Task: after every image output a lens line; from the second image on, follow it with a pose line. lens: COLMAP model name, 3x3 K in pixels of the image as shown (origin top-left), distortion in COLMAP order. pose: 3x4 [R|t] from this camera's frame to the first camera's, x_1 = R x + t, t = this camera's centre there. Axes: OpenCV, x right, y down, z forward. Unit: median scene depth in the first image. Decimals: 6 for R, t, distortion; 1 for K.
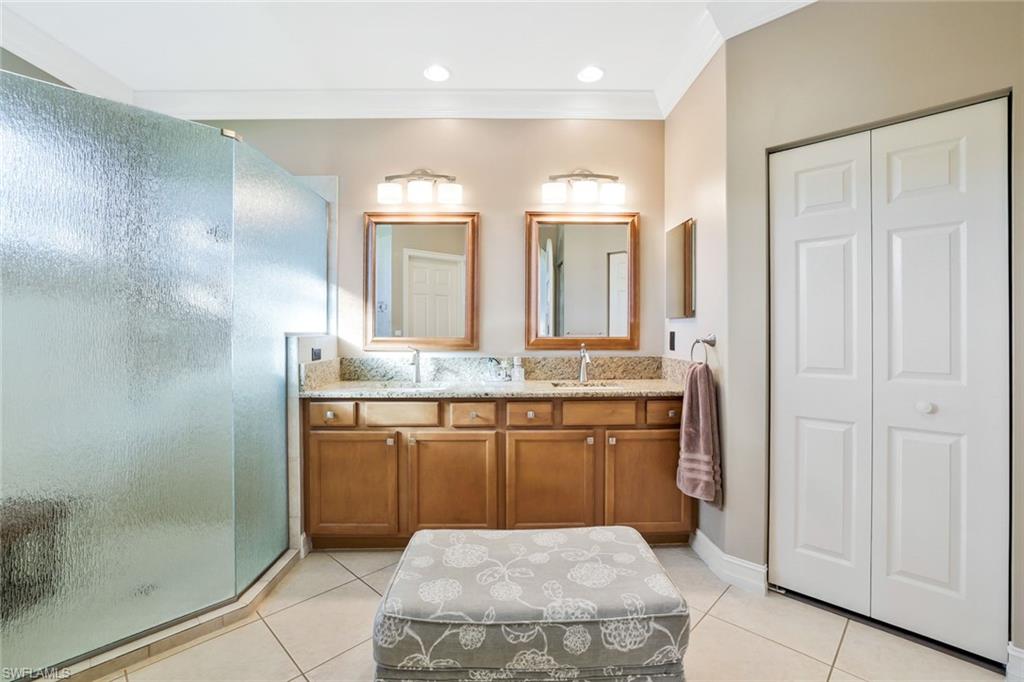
lens RADIAL K [[453.7, 0, 501.8], [0, 453.7, 332.6], [0, 0, 1]] dist [-0.023476, 0.000306]
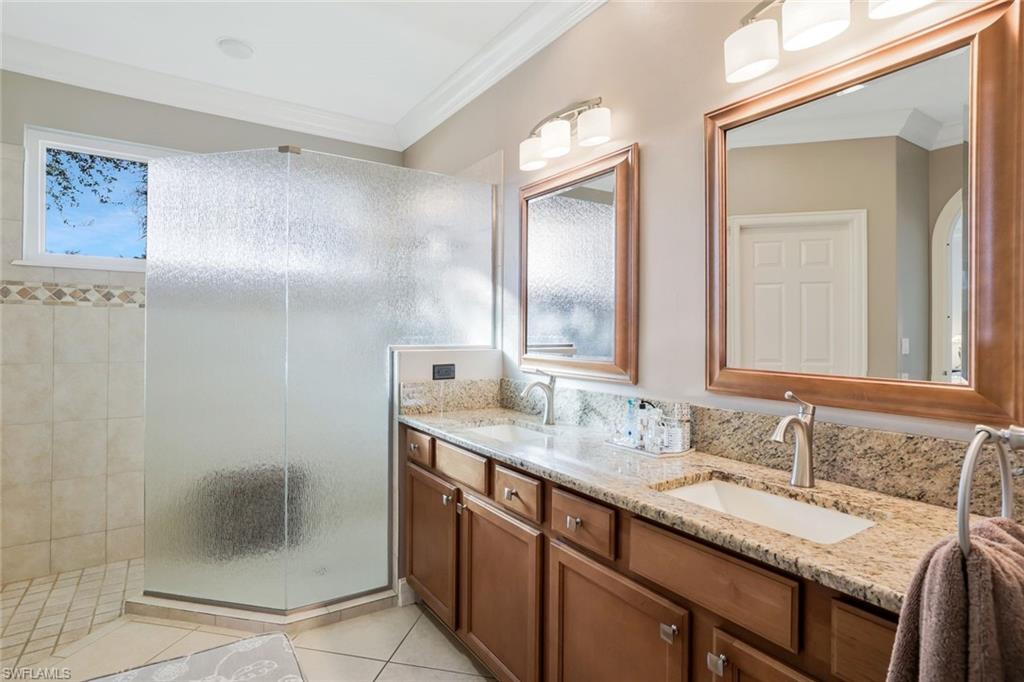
lens RADIAL K [[529.3, 0, 509.5], [0, 529.3, 326.4], [0, 0, 1]] dist [-0.013954, 0.000423]
pose [[0.510821, -0.004411, -0.859676, 0.451368], [-0.007621, 0.999924, -0.009660, -0.026776], [0.859653, 0.011486, 0.510749, 0.538447]]
